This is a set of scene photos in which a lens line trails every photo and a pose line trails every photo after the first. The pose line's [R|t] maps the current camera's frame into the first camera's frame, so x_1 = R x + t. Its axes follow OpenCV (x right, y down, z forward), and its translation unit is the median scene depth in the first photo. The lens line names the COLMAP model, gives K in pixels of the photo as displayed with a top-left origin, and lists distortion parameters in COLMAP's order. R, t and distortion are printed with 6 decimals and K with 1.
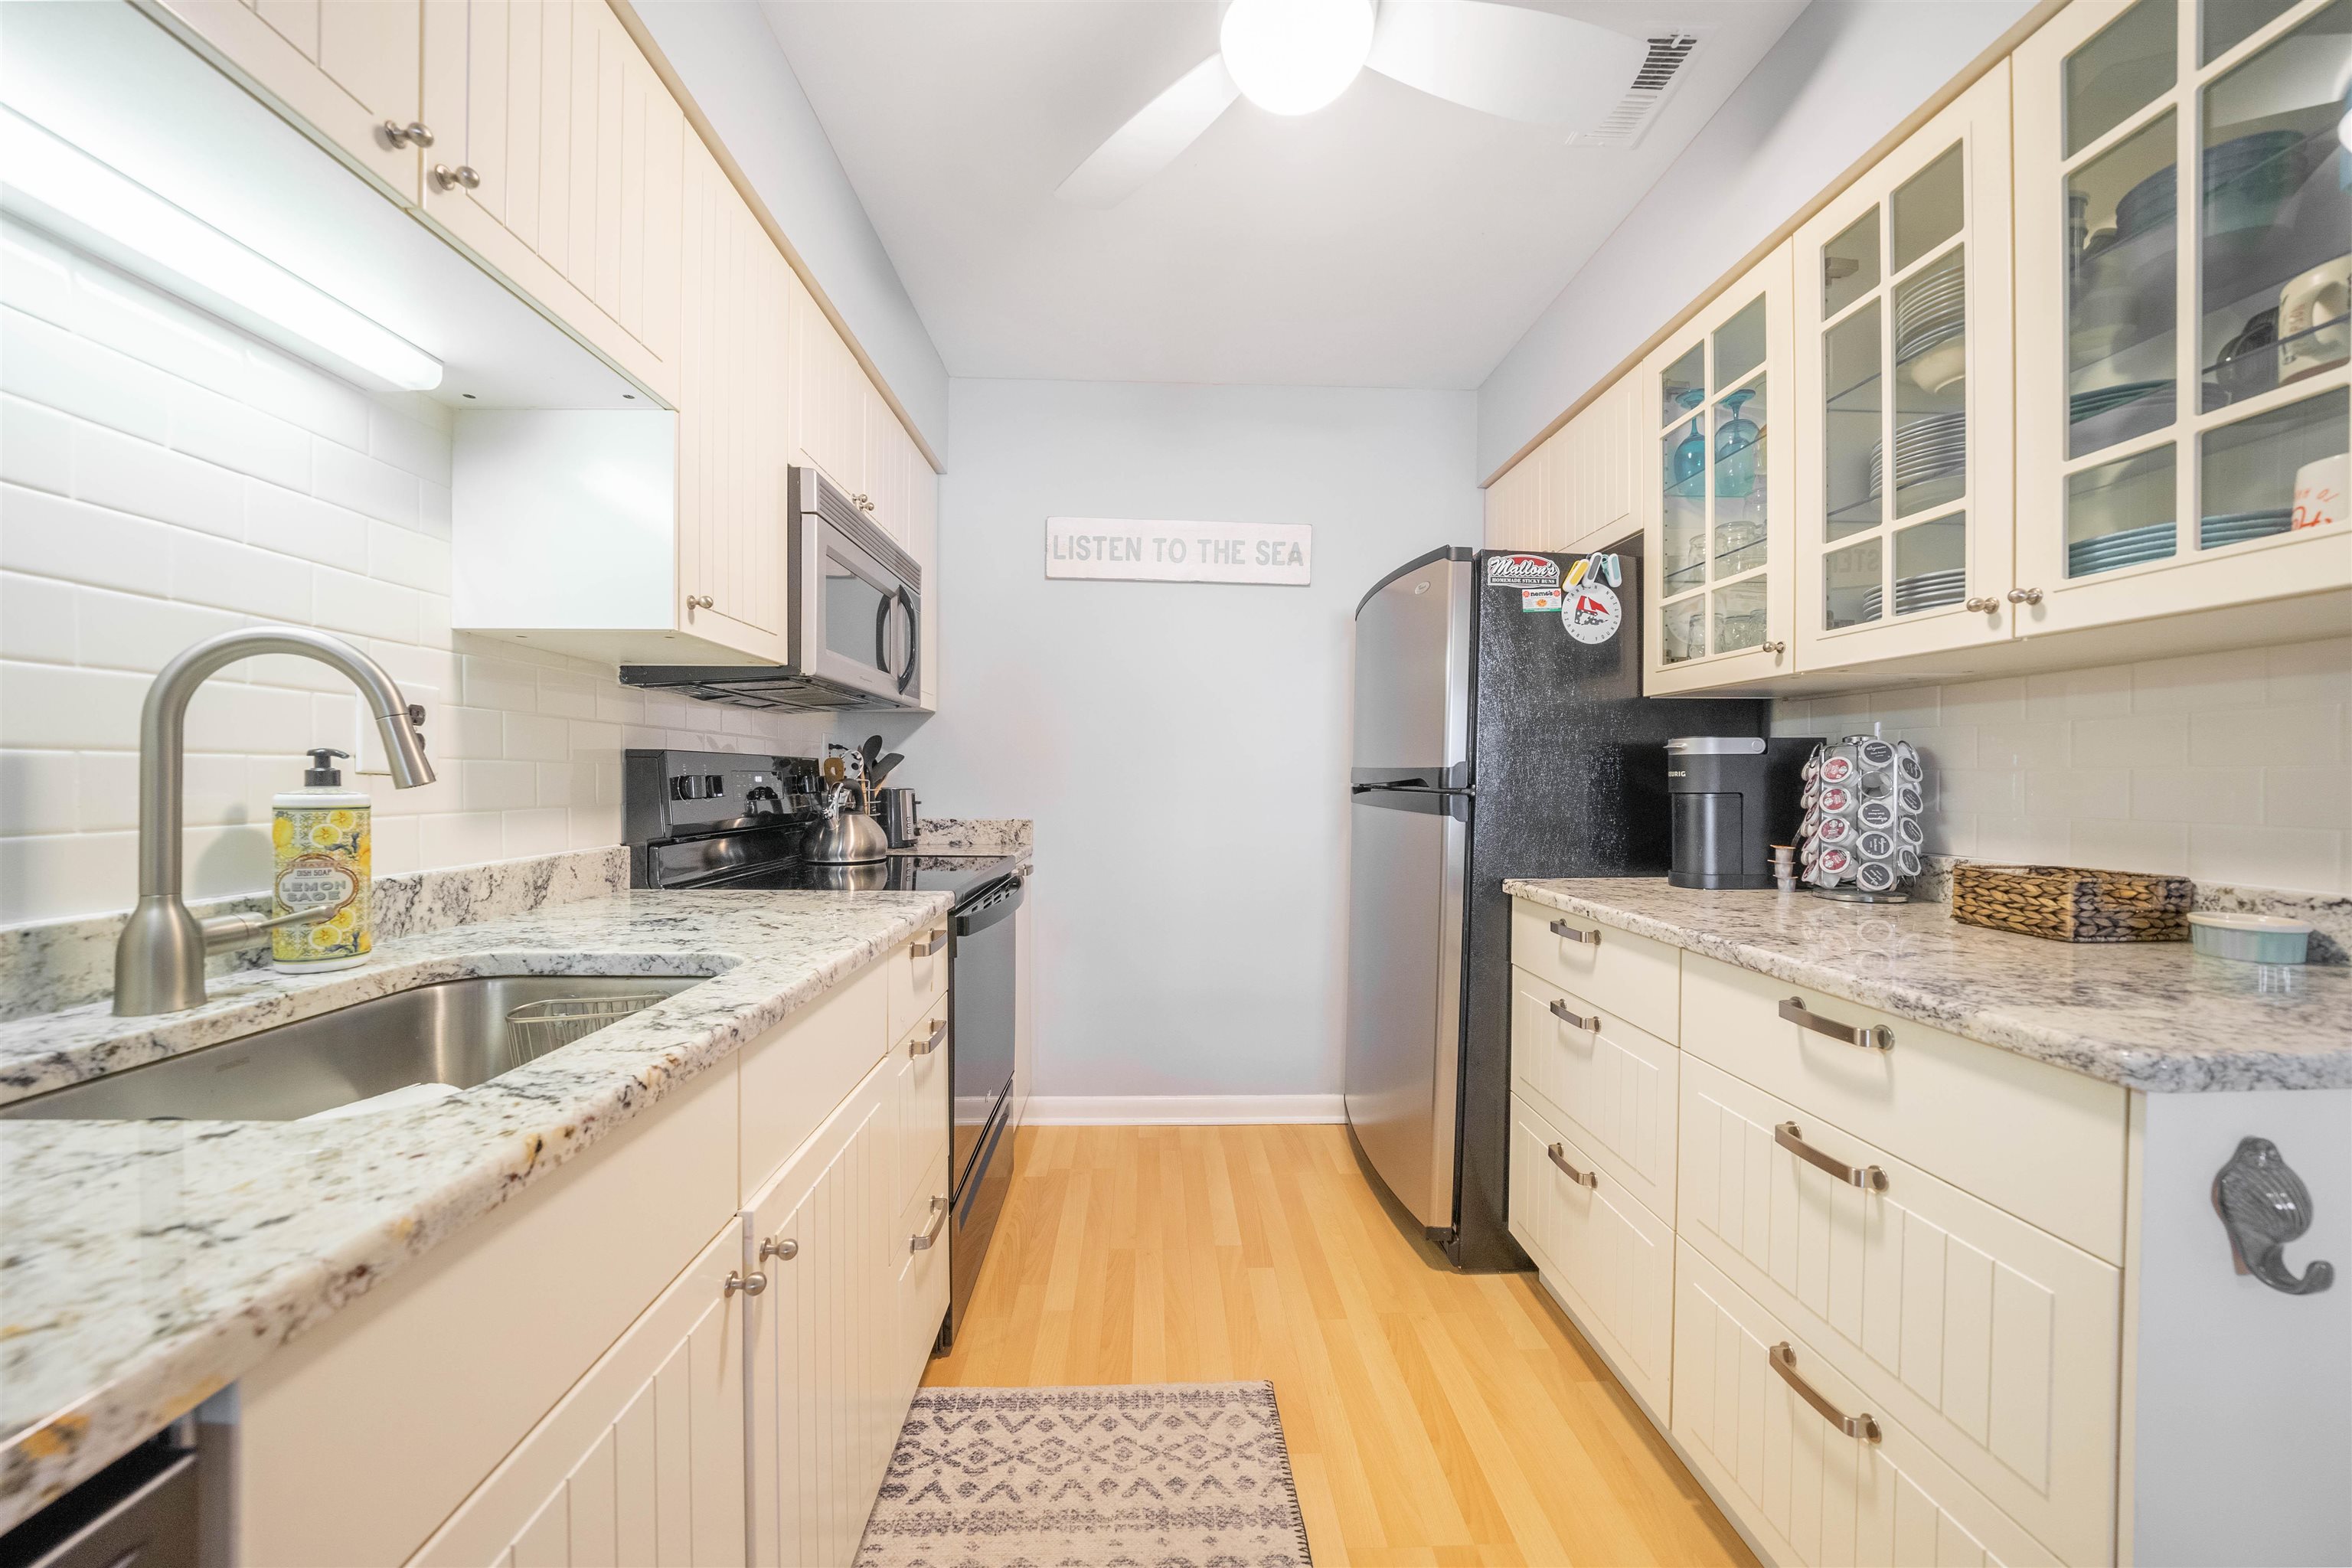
lens RADIAL K [[854.9, 0, 1176.0], [0, 854.9, 784.0], [0, 0, 1]] dist [-0.014243, 0.000384]
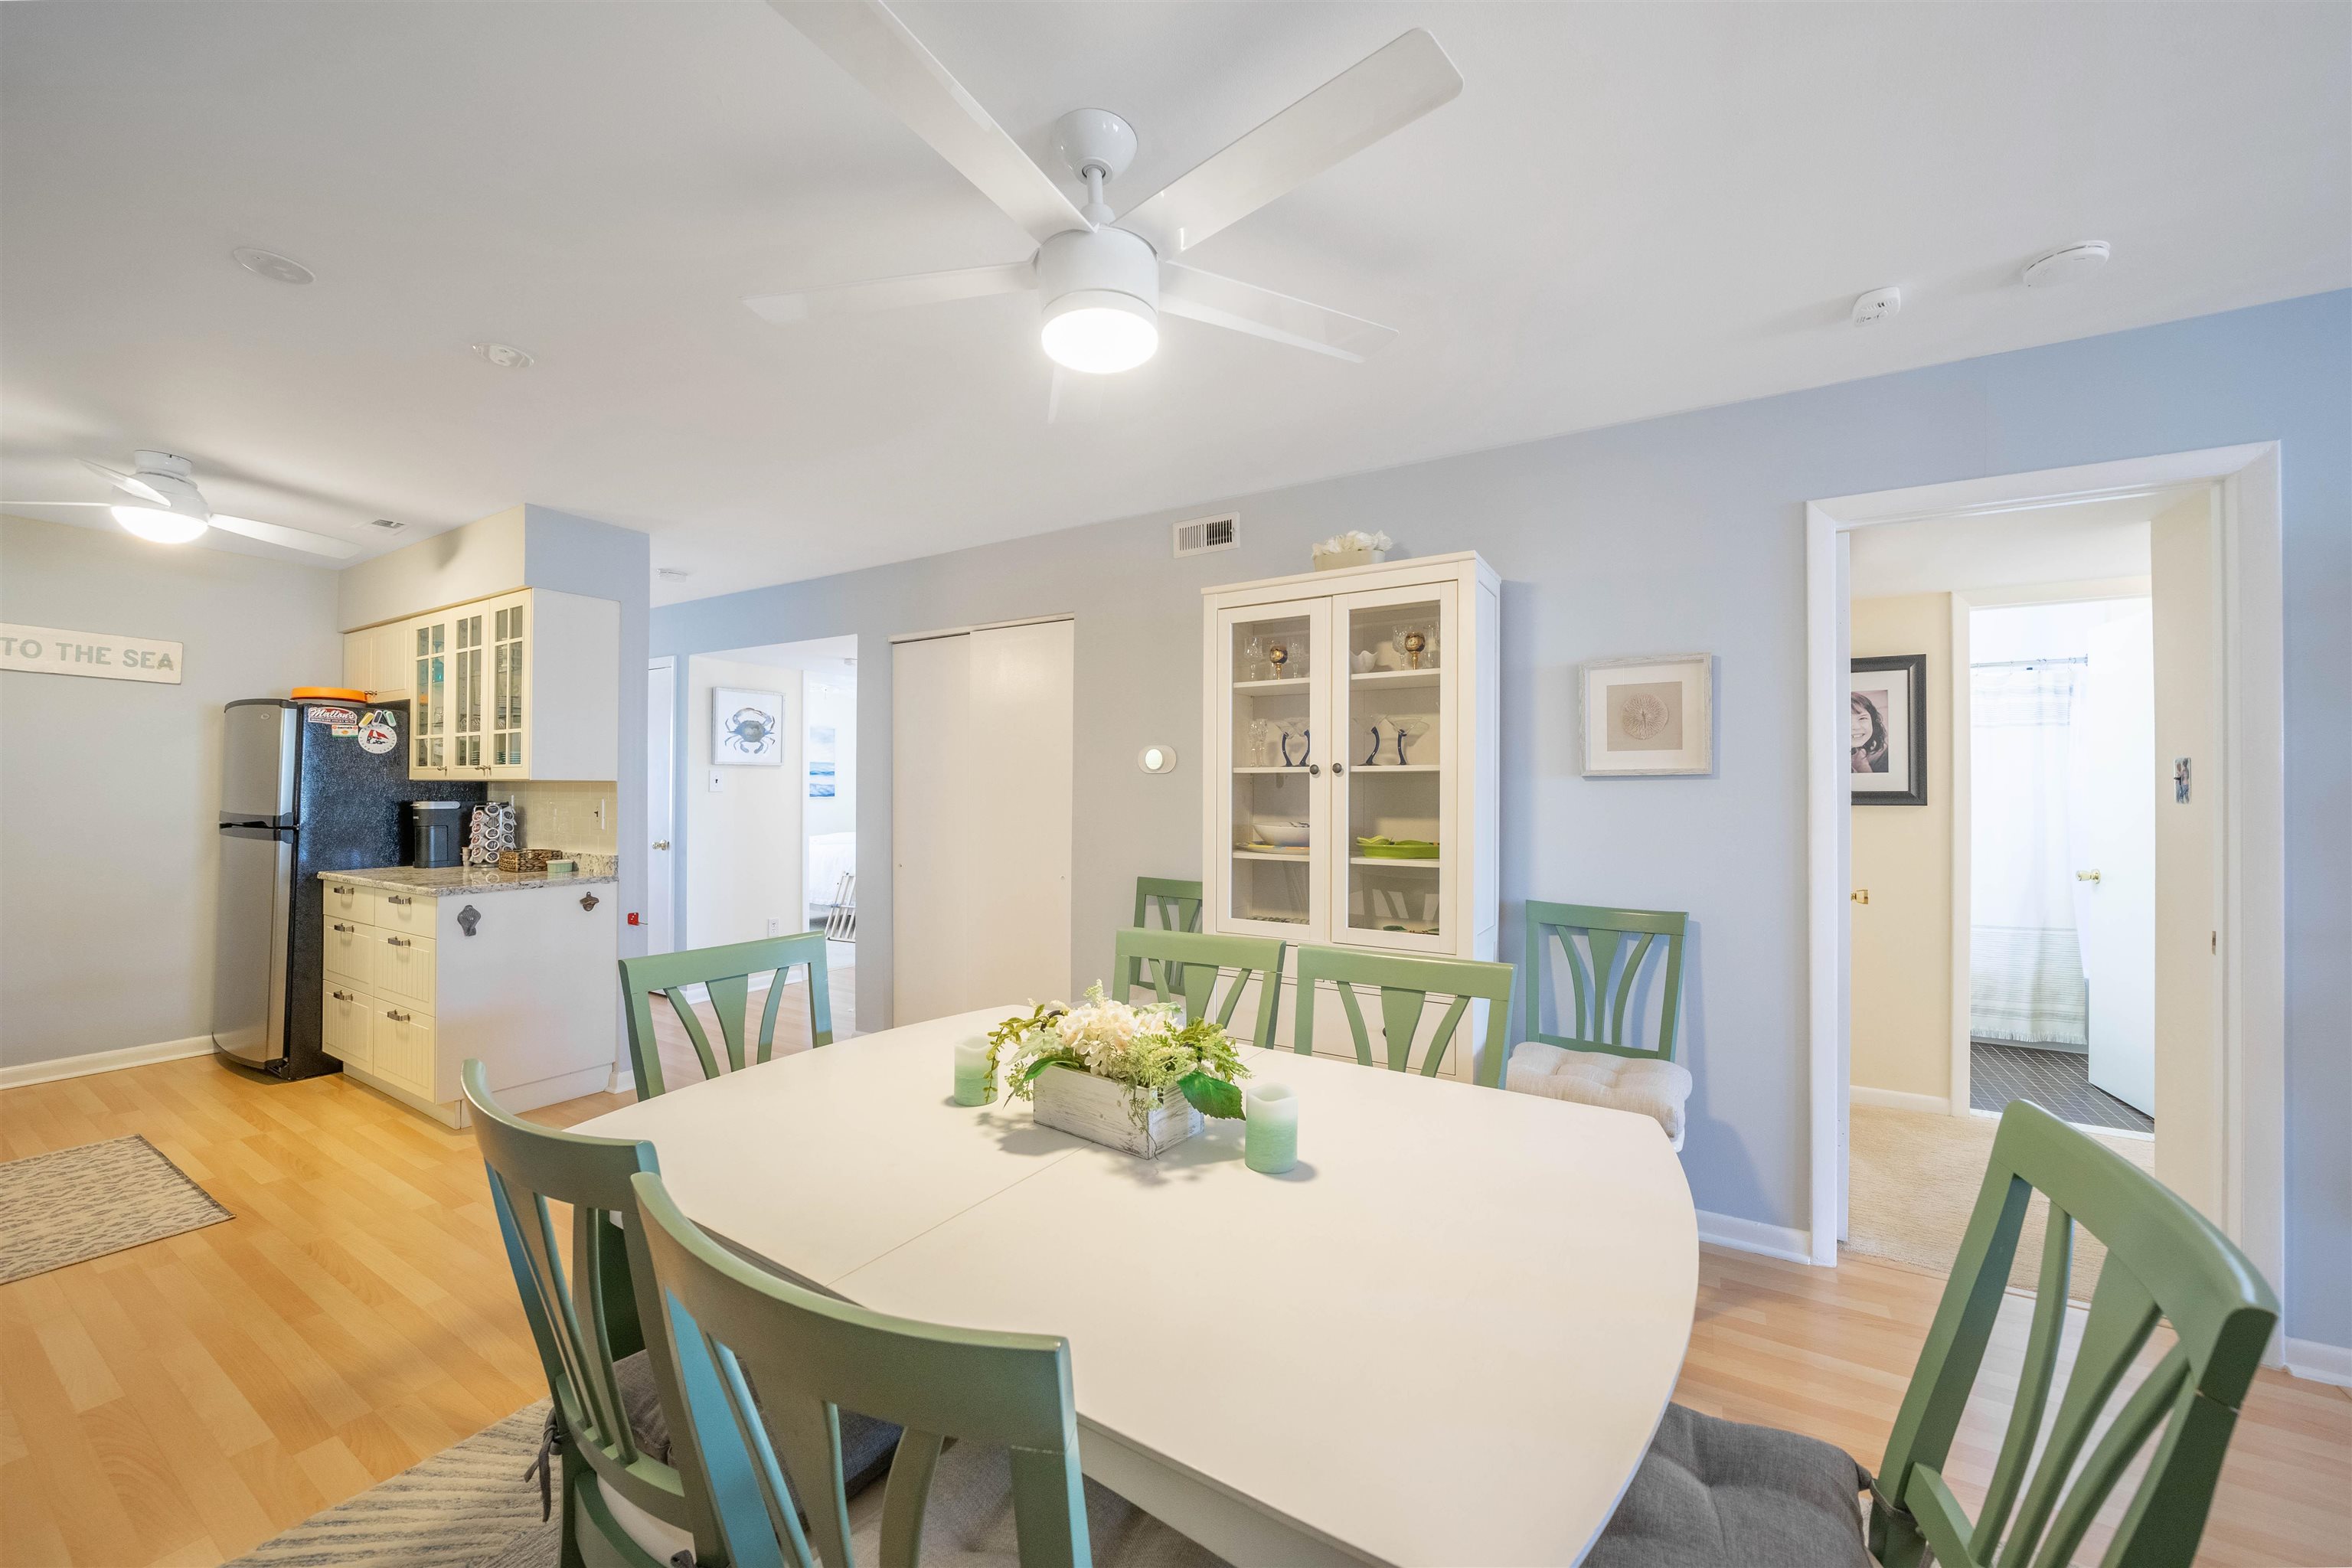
lens RADIAL K [[854.9, 0, 1176.0], [0, 854.9, 784.0], [0, 0, 1]] dist [-0.014243, 0.000384]
pose [[0.537931, 0.006334, 0.842965, -0.218999], [0.004829, 0.999932, -0.010596, -0.069996], [-0.842975, 0.009771, 0.537864, -1.973348]]
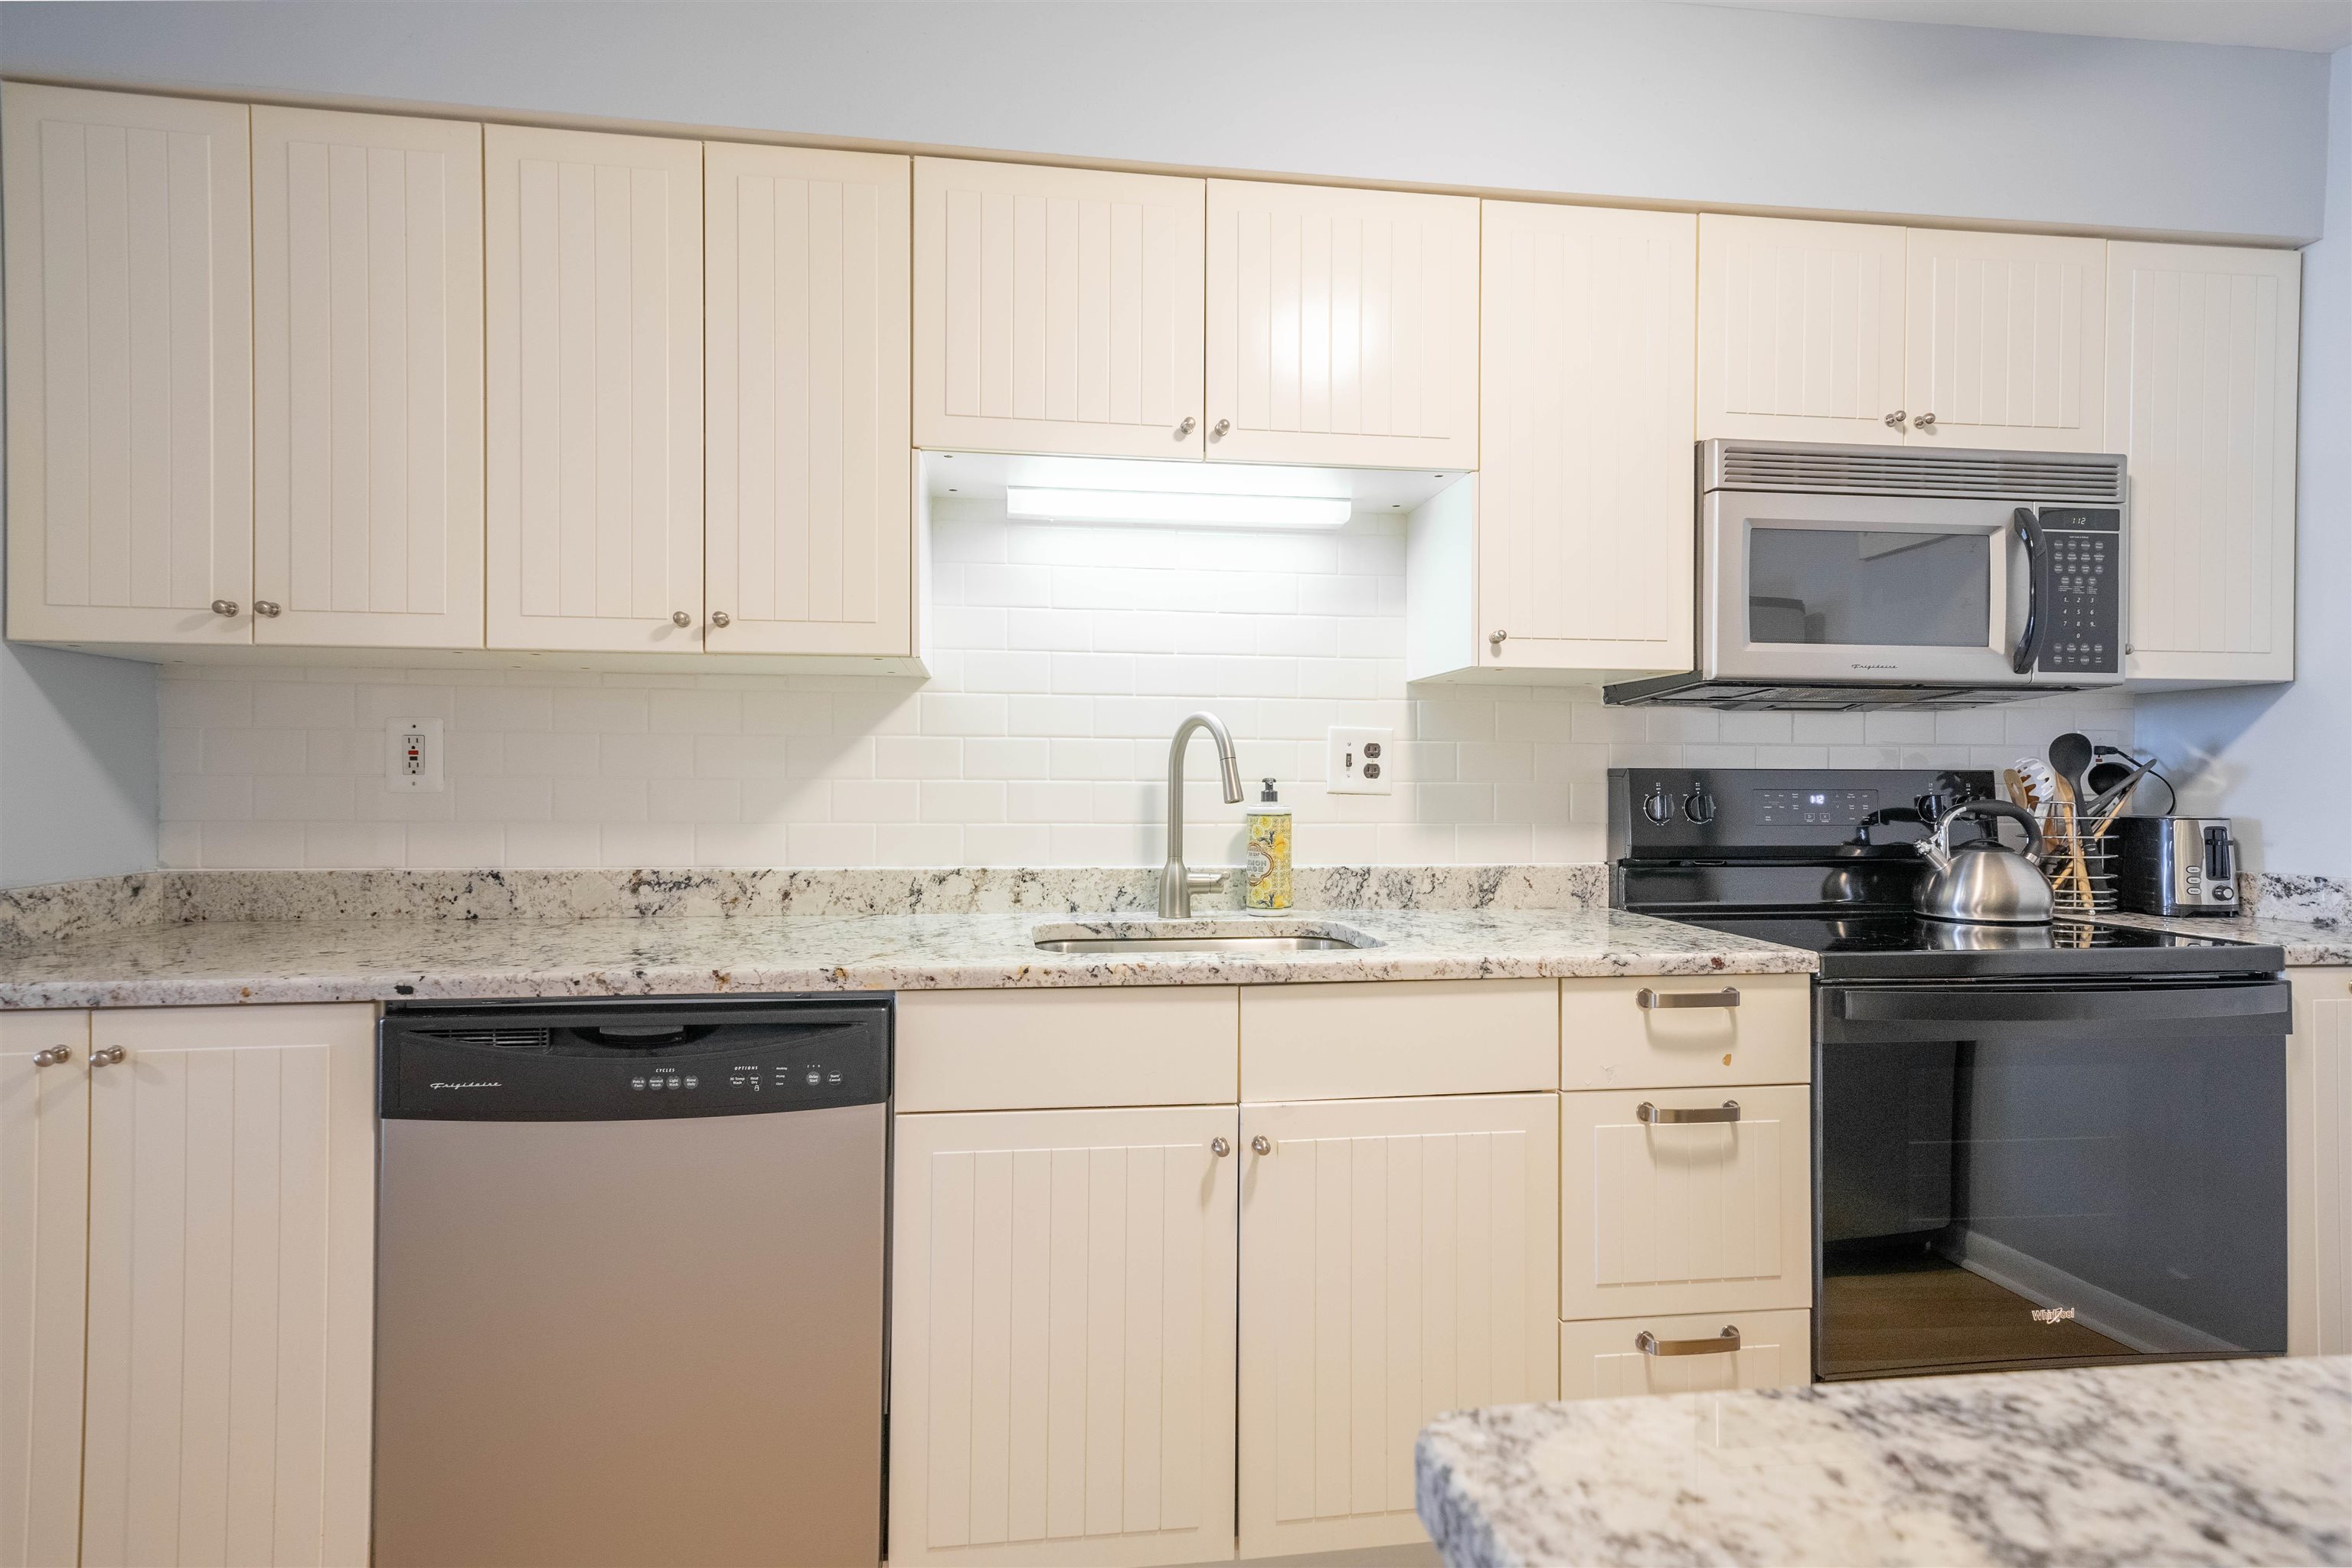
lens RADIAL K [[1250.3, 0, 1176.0], [0, 1250.3, 784.0], [0, 0, 1]] dist [0.025132, 0.000483]
pose [[0.114402, -0.003498, -0.993428, 0.755290], [-0.010395, 0.999935, -0.004718, -0.009955], [0.993380, 0.010867, 0.114359, 0.313865]]
